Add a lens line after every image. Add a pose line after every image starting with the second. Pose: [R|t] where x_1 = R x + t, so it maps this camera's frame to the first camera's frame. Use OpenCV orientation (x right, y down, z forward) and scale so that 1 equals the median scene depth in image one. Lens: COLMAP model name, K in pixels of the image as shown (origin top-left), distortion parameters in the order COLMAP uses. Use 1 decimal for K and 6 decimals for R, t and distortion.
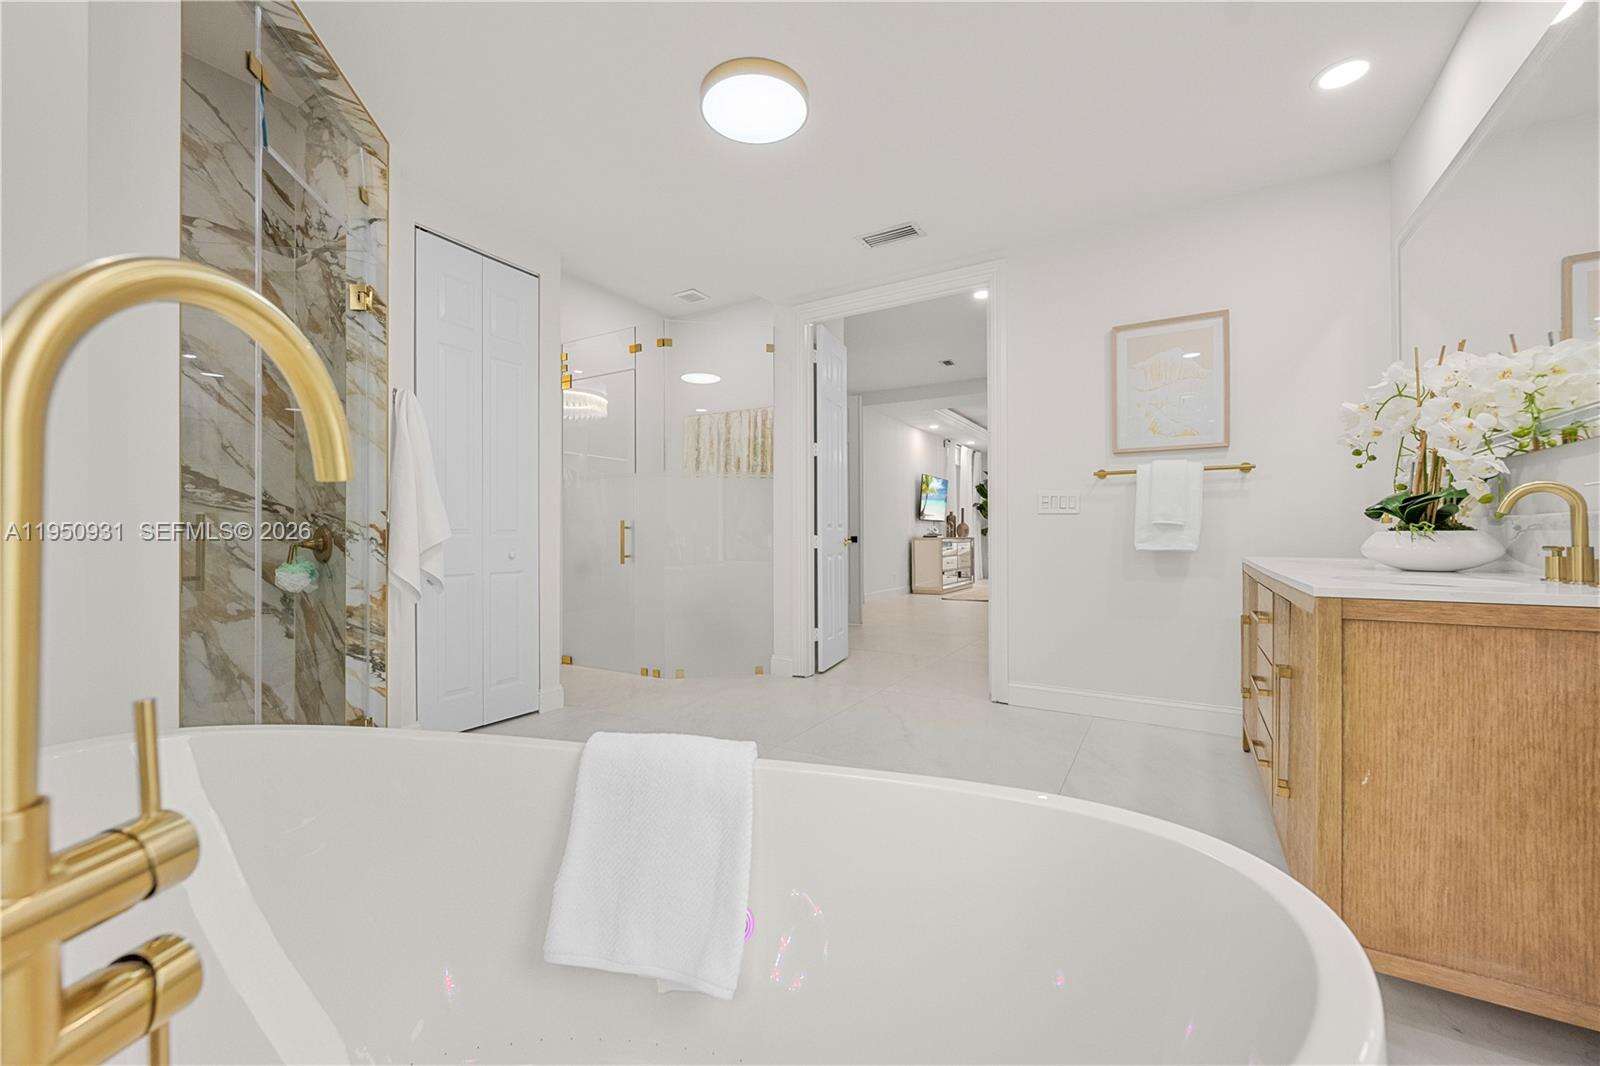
lens RADIAL K [[640.8, 0, 795.9], [0, 640.8, 533.3], [0, 0, 1]] dist [-0.003252, -0.000055]
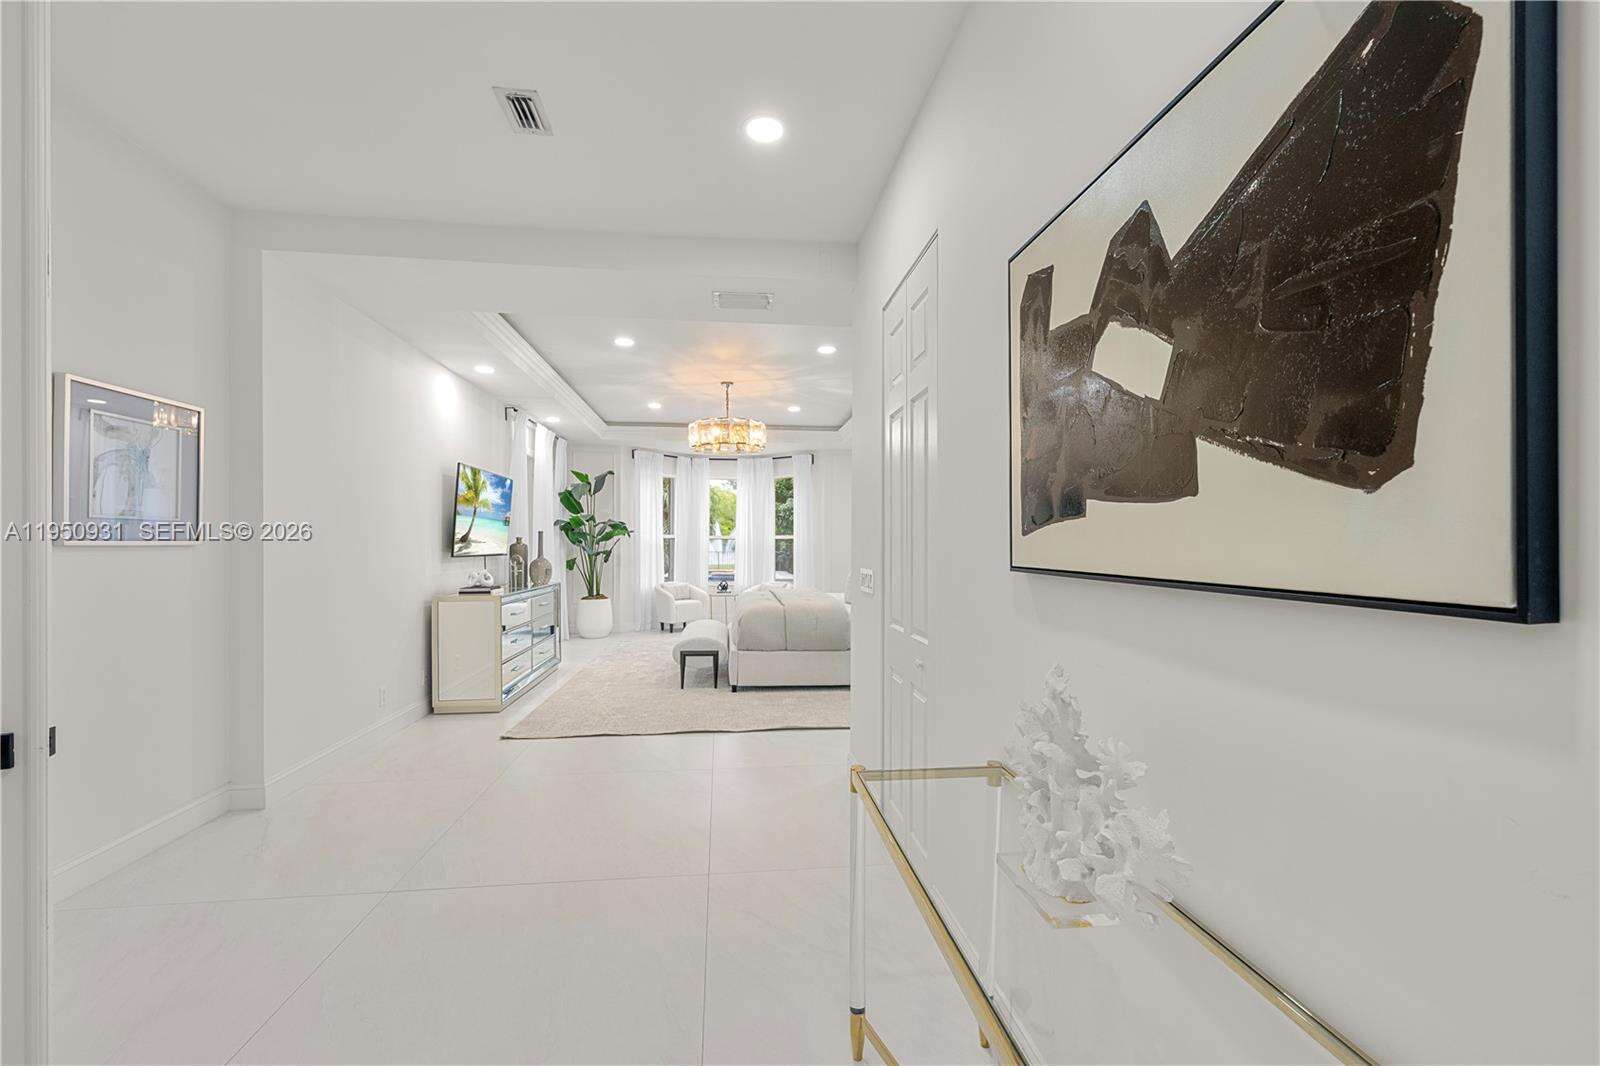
lens RADIAL K [[640.8, 0, 799.3], [0, 640.8, 537.9], [0, 0, 1]] dist [-0.003252, -0.000055]
pose [[0.789580, 0.003343, 0.613638, 0.096900], [-0.002108, 0.999994, -0.002735, -0.033756], [-0.613644, 0.000866, 0.789583, 0.426338]]
